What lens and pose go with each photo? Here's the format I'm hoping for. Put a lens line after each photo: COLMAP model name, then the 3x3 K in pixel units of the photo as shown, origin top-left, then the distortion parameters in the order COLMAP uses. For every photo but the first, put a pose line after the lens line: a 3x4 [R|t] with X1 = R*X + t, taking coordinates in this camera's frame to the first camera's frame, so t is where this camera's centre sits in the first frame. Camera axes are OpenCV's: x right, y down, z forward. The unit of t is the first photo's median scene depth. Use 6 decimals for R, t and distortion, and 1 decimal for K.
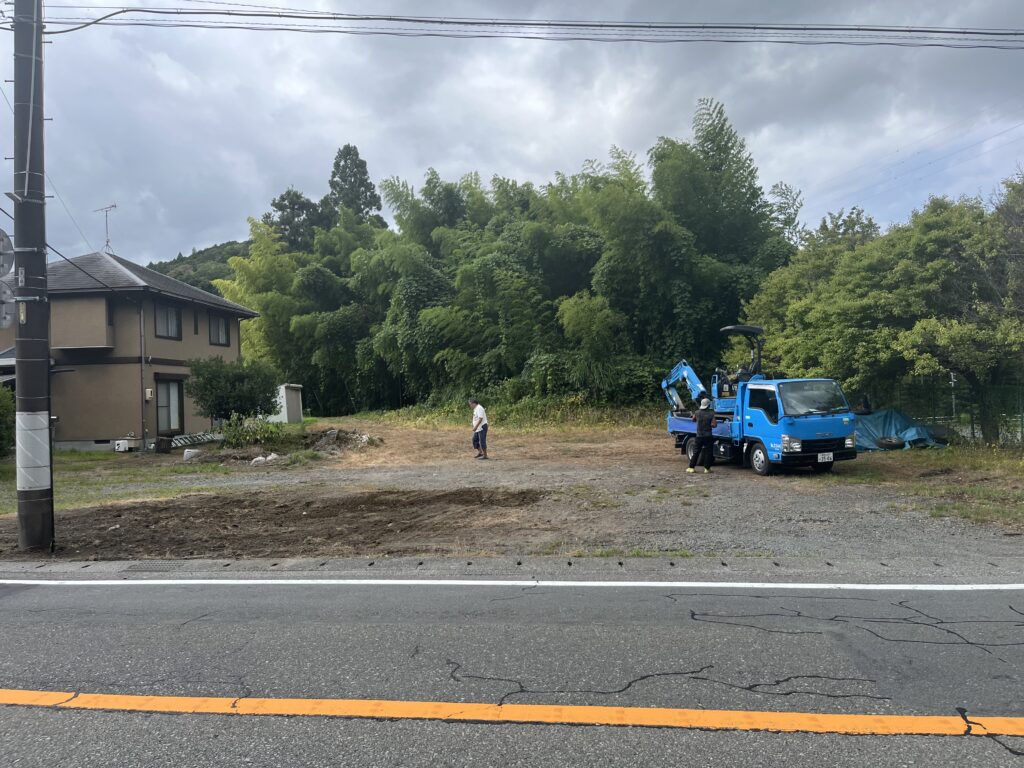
lens RADIAL K [[770.7, 0, 512.0], [0, 770.7, 384.0], [0, 0, 1]] dist [-0.009932, -0.005496]
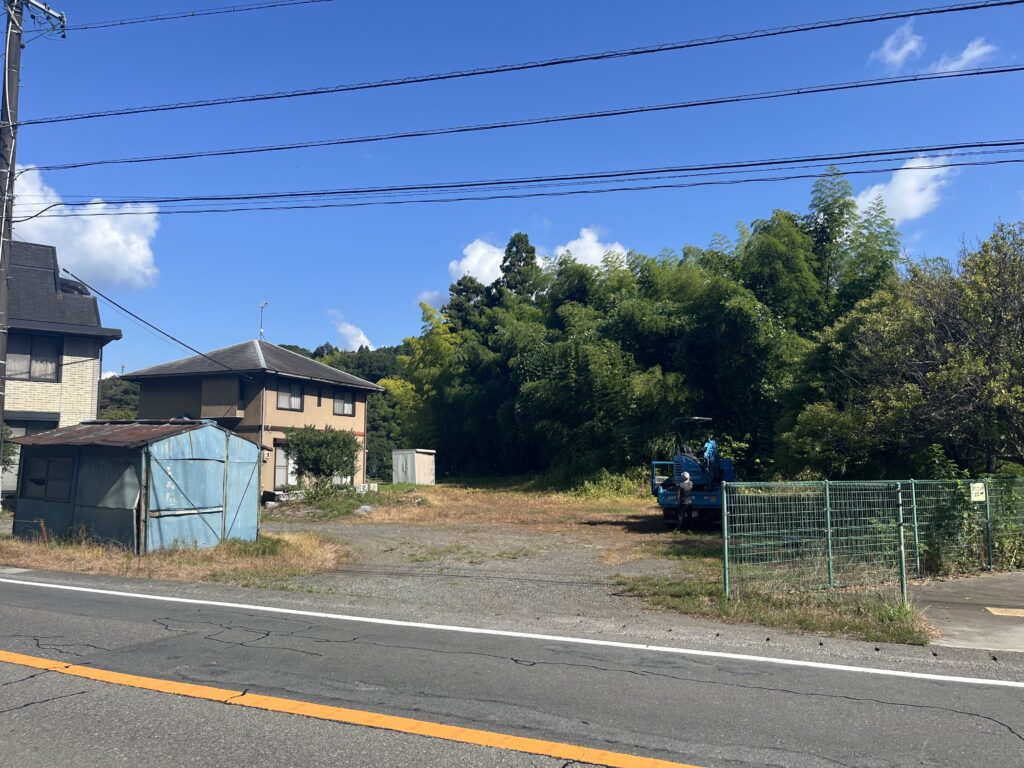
lens RADIAL K [[766.5, 0, 512.0], [0, 766.5, 384.0], [0, 0, 1]] dist [0.031367, -0.003066]
pose [[0.949192, -0.000097, -0.314697, 0.270973], [-0.027240, 0.996221, -0.082467, -0.009335], [0.313516, 0.086850, 0.945603, -0.050672]]
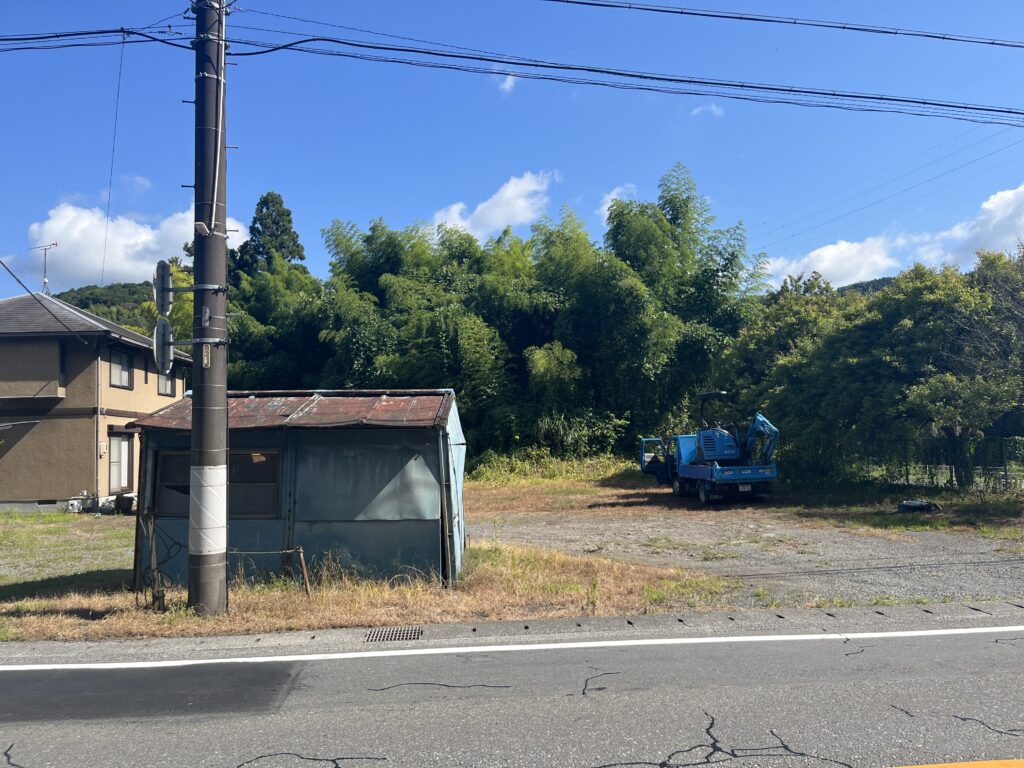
lens RADIAL K [[766.5, 0, 512.0], [0, 766.5, 384.0], [0, 0, 1]] dist [0.031367, -0.003066]
pose [[0.988851, 0.009015, 0.148637, -0.119311], [0.001375, 0.997570, -0.069652, 0.001254], [-0.148903, 0.069080, 0.986436, 0.014753]]
